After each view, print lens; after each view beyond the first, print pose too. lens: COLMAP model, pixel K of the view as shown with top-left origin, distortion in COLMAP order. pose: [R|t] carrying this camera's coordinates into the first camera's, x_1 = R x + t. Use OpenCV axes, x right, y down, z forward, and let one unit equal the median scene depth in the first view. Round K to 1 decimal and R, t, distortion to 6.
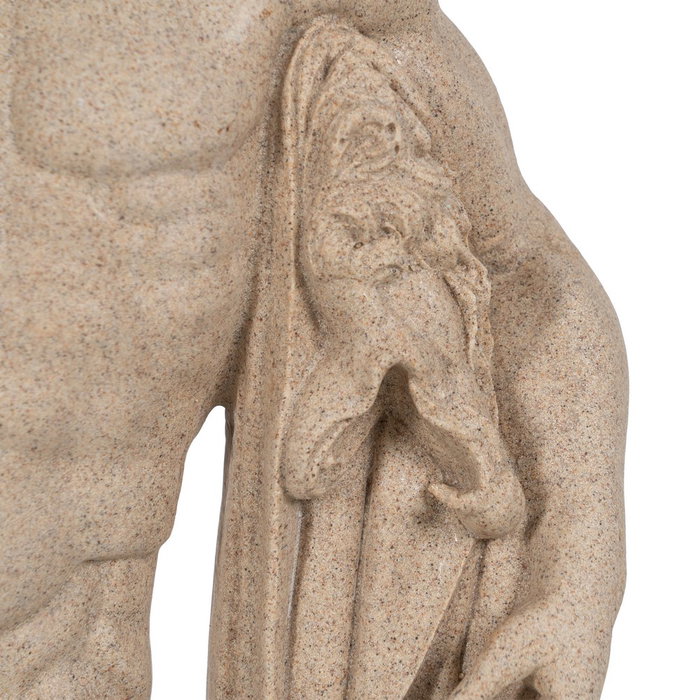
lens RADIAL K [[3151.2, 0, 421.6], [0, 3151.2, 314.7], [0, 0, 1]] dist [0.178766, 0.000000]
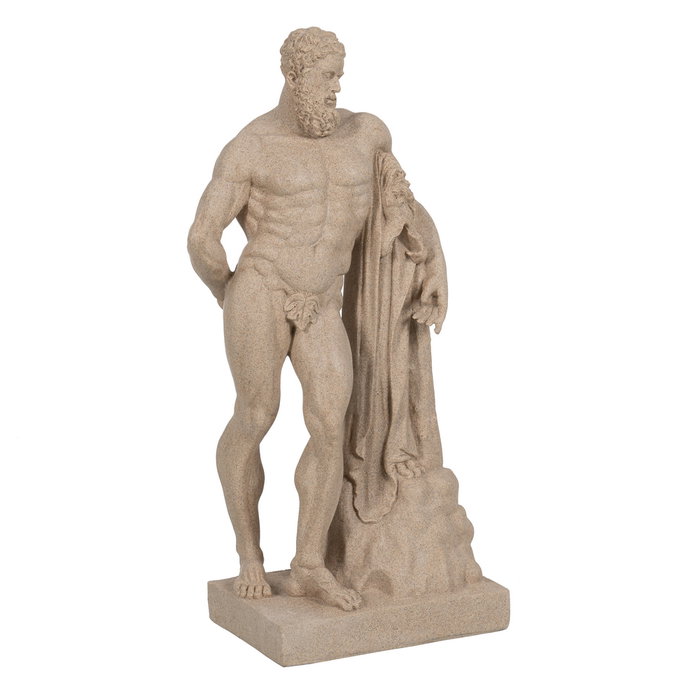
lens RADIAL K [[3597.1, 0, 350.7], [0, 3597.1, 347.5], [0, 0, 1]] dist [0.267136, 0.000000]
pose [[0.898670, -0.082238, 0.430846, -2.290554], [0.099862, 0.994831, -0.018405, 0.275935], [-0.427106, 0.059565, 0.902238, -3.577299]]
